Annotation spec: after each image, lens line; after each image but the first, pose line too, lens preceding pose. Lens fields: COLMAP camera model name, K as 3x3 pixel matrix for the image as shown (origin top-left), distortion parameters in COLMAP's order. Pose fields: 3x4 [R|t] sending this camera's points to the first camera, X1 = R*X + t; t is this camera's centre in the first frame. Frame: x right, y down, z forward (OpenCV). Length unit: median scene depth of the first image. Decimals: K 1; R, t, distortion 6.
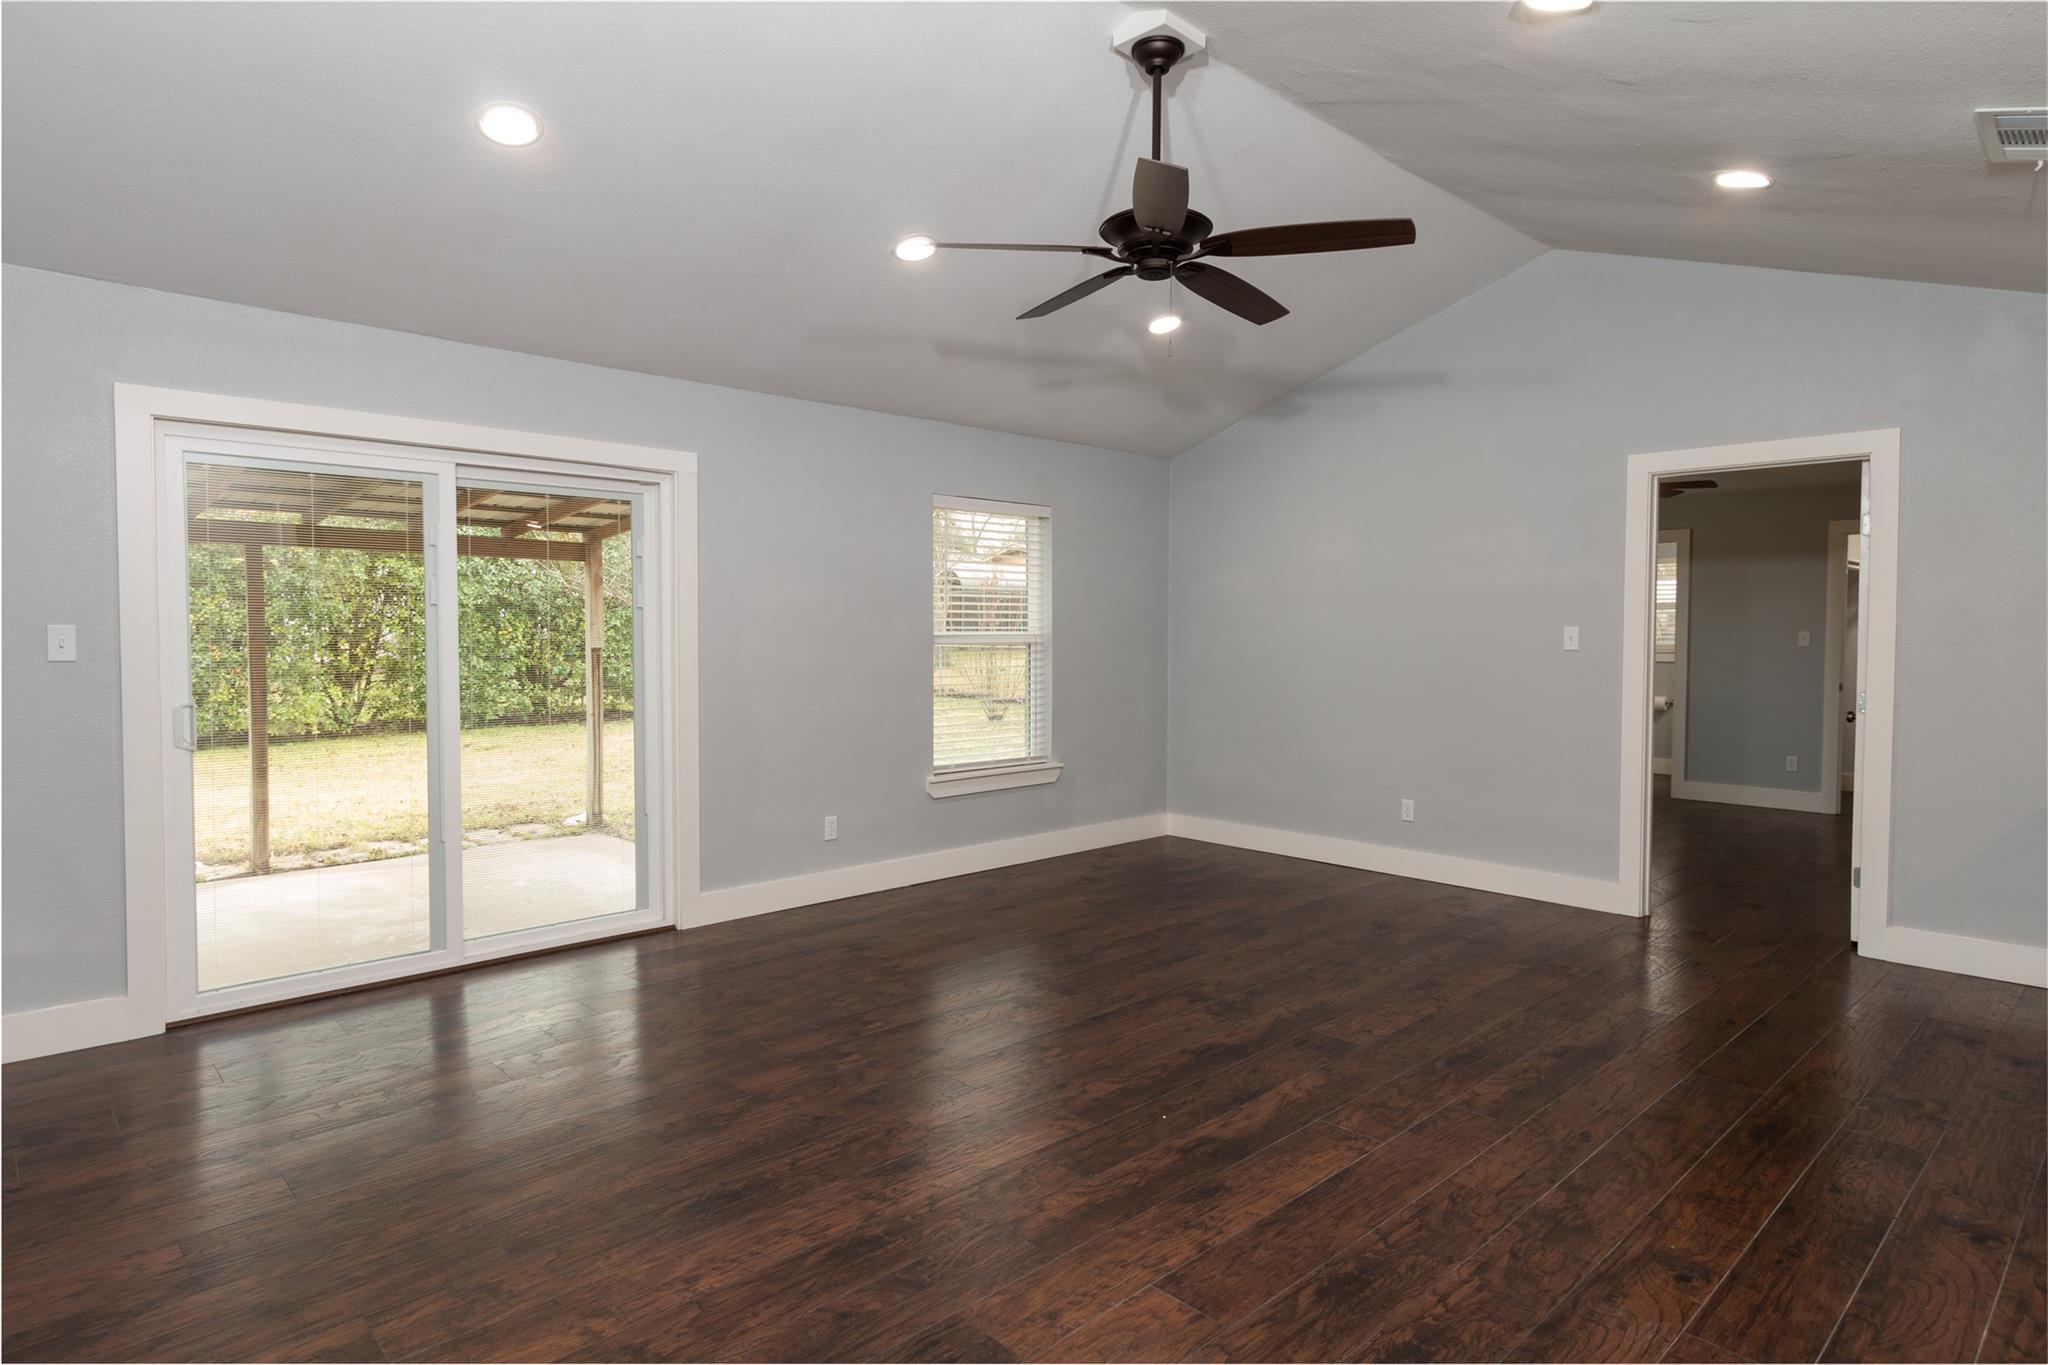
lens RADIAL K [[1127.8, 0, 1028.9], [0, 1127.8, 657.1], [0, 0, 1]] dist [0.001135, -0.000418]
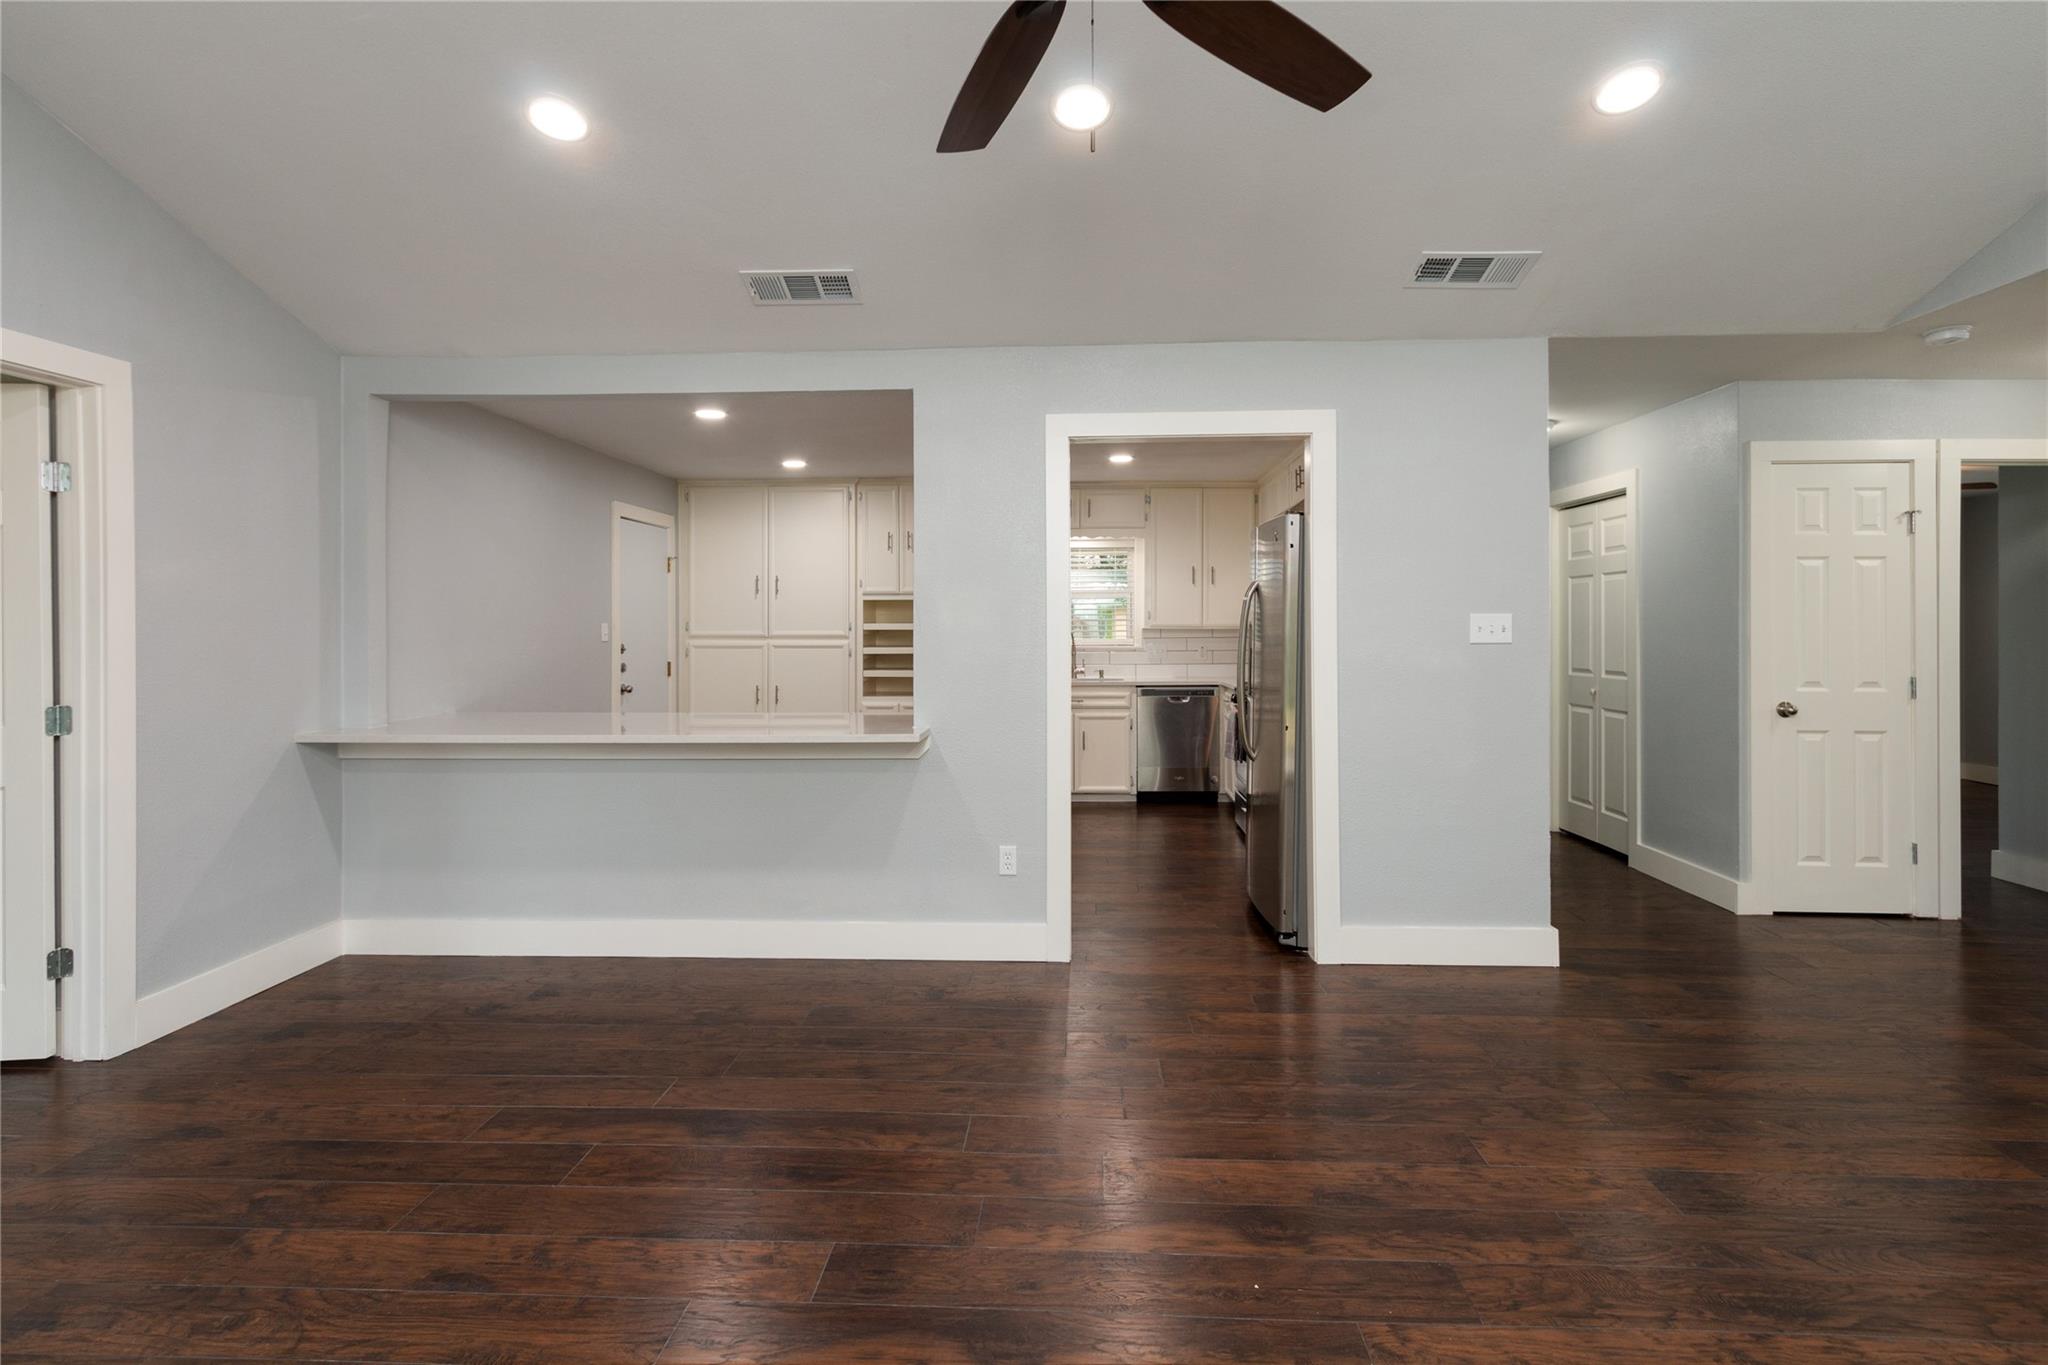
lens RADIAL K [[1024.3, 0, 1024.2], [0, 1024.3, 623.5], [0, 0, 1]] dist [0.007226, -0.002137]
pose [[-0.679241, -0.000763, 0.733915, -0.259501], [0.017391, 0.999702, 0.017135, -0.036628], [-0.733710, 0.024402, -0.679025, 1.507949]]
